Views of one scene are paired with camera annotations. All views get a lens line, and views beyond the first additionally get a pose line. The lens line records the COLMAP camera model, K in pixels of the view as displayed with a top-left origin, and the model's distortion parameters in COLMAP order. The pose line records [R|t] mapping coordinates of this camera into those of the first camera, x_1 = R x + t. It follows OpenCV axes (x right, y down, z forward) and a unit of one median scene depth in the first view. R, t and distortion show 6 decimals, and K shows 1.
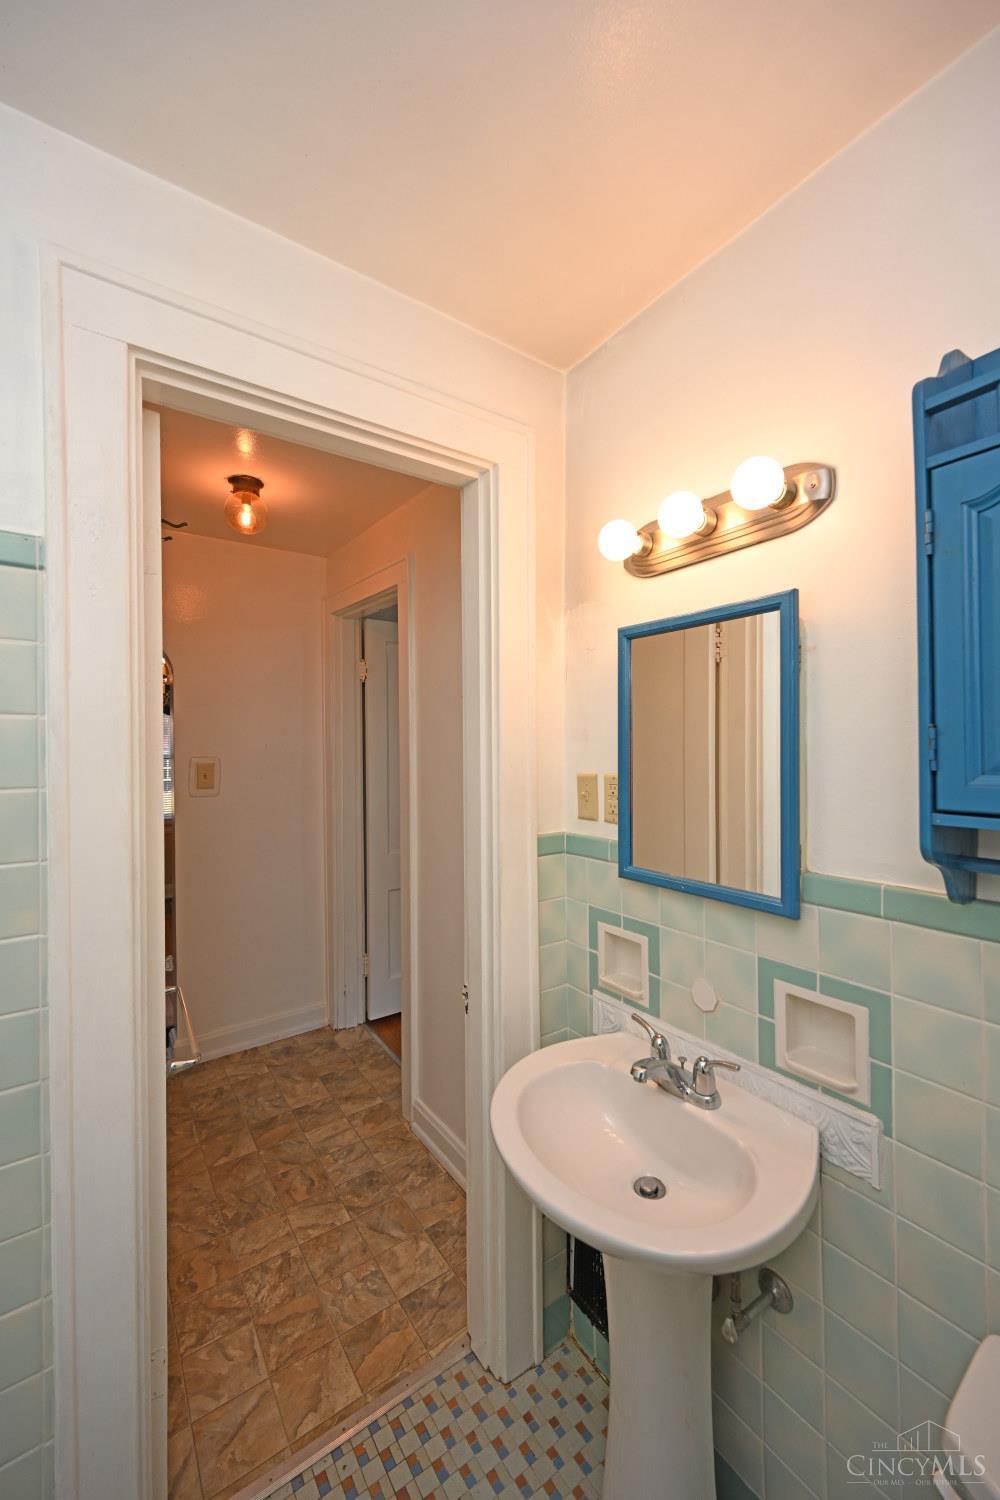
lens RADIAL K [[589.5, 0, 508.3], [0, 589.5, 746.9], [0, 0, 1]] dist [0.001368, -0.001280]
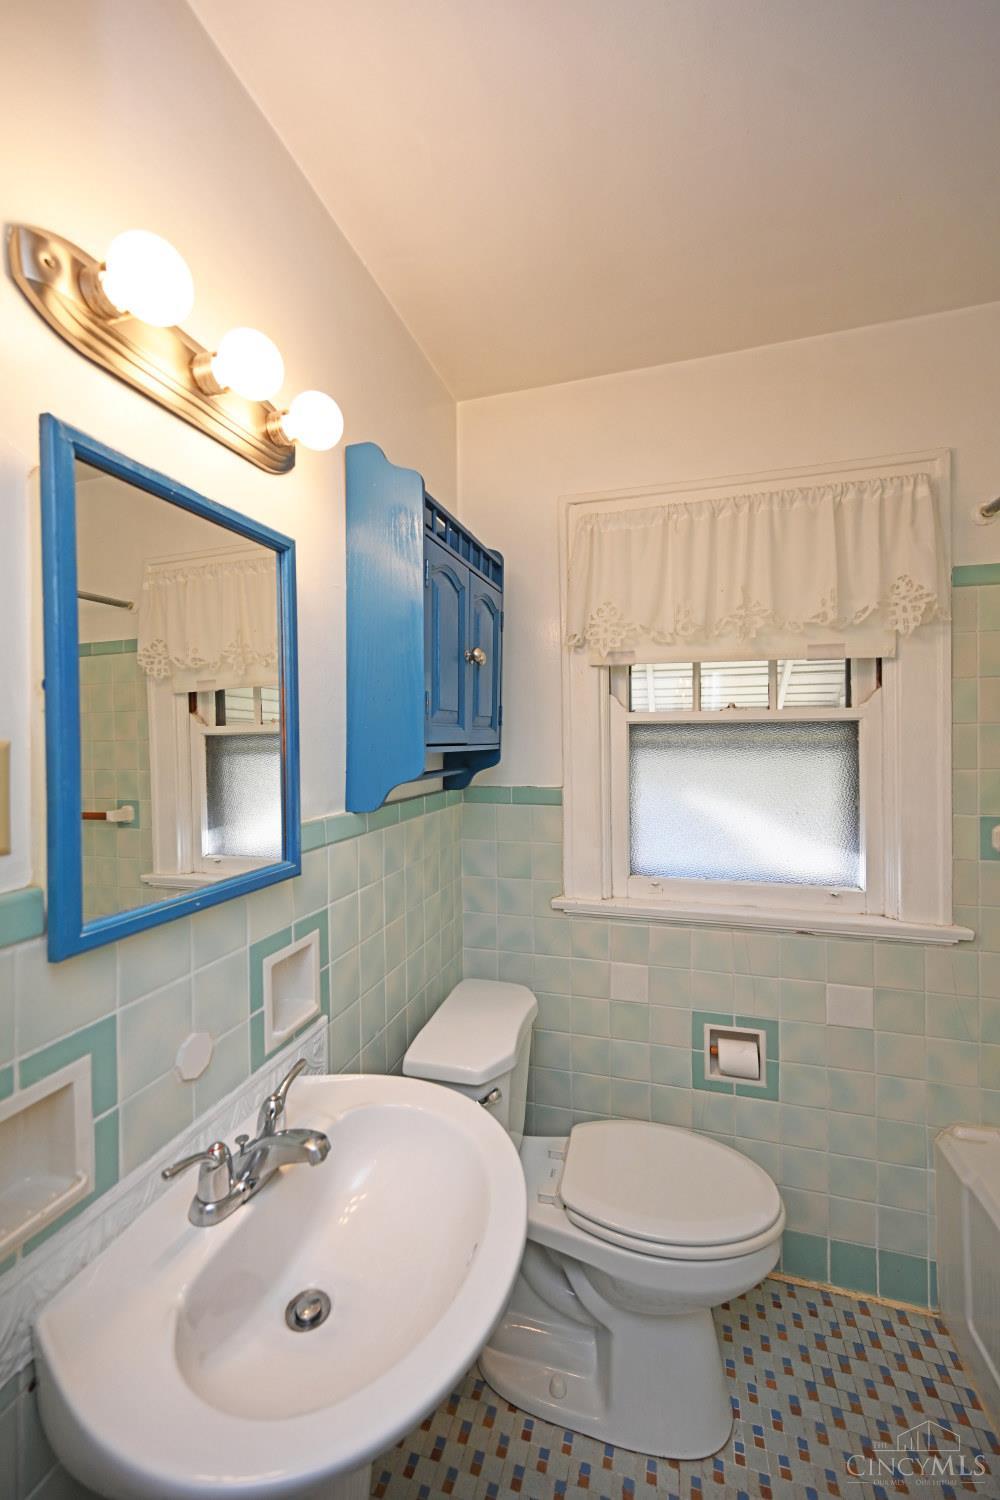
lens RADIAL K [[589.5, 0, 508.3], [0, 589.5, 747.0], [0, 0, 1]] dist [0.001368, -0.001280]
pose [[-0.613969, -0.003691, 0.789322, -0.473342], [0.011478, 0.999842, 0.013604, 0.062411], [-0.789247, 0.017412, -0.613829, 1.235490]]
